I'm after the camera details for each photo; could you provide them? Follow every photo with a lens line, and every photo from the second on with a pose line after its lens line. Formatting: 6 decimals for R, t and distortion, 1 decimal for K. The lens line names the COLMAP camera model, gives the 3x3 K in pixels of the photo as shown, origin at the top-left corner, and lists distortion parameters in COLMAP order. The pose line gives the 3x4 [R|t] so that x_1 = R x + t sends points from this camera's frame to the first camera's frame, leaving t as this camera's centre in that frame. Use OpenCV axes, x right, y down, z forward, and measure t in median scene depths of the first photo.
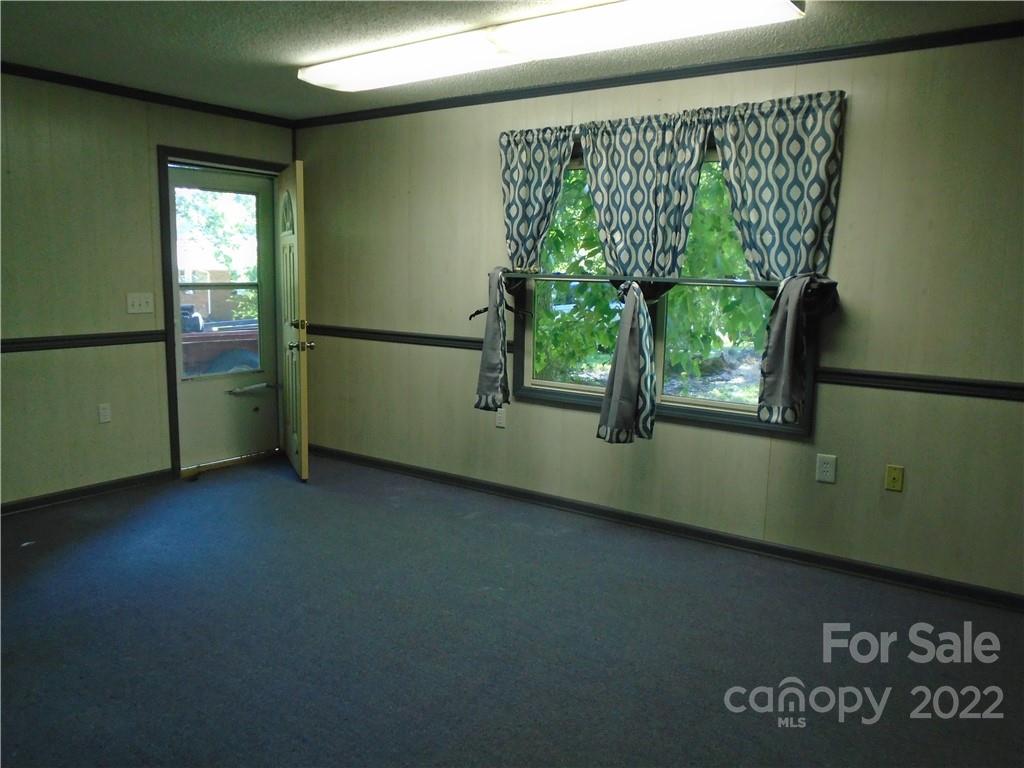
lens RADIAL K [[773.4, 0, 510.4], [0, 773.4, 379.3], [0, 0, 1]] dist [-0.031685, 0.014482]
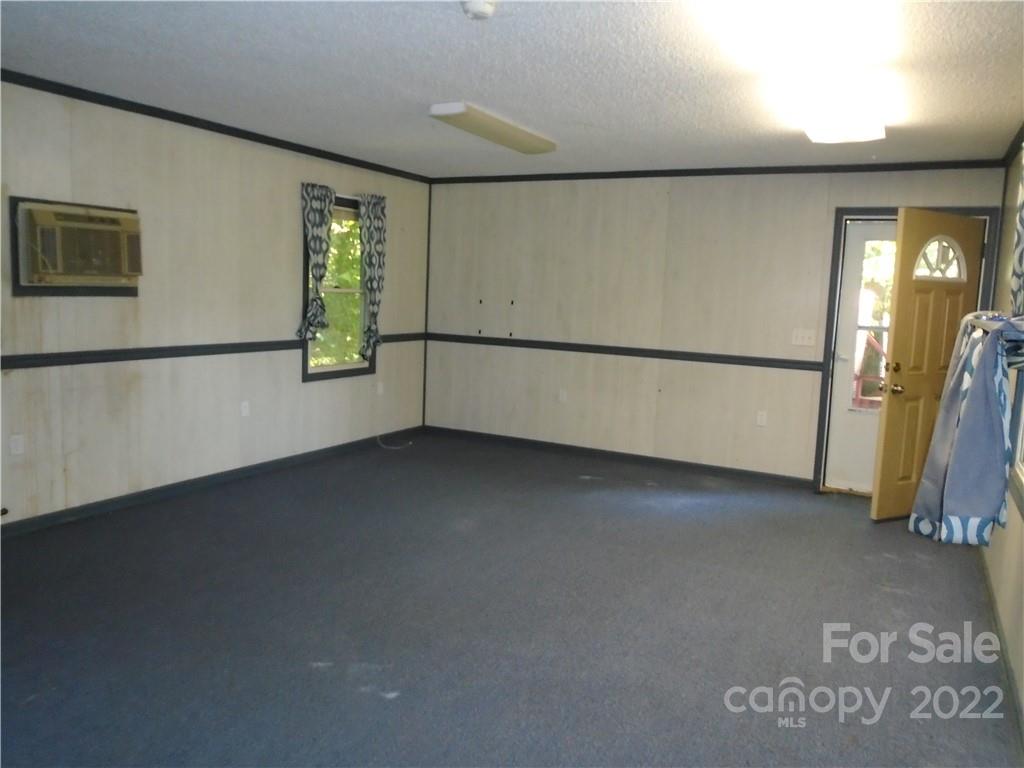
lens RADIAL K [[773.4, 0, 510.4], [0, 773.4, 379.3], [0, 0, 1]] dist [-0.031685, 0.014482]
pose [[0.125308, 0.101816, -0.986880, 0.680111], [-0.178764, 0.980757, 0.078486, -0.046383], [0.975880, 0.166584, 0.141098, 0.382870]]
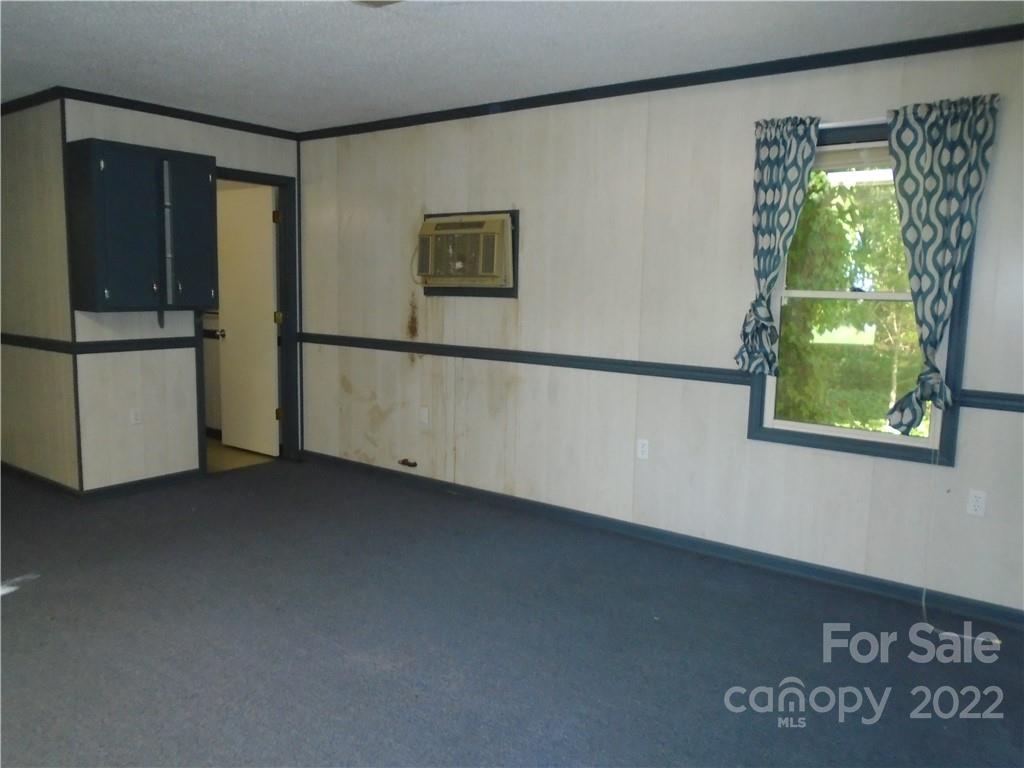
lens RADIAL K [[773.4, 0, 510.4], [0, 773.4, 379.3], [0, 0, 1]] dist [-0.031685, 0.014482]
pose [[-0.999036, -0.039036, 0.020080, -0.372335], [-0.032296, 0.963409, 0.266084, -0.146423], [-0.029732, 0.265179, -0.963741, 0.996365]]
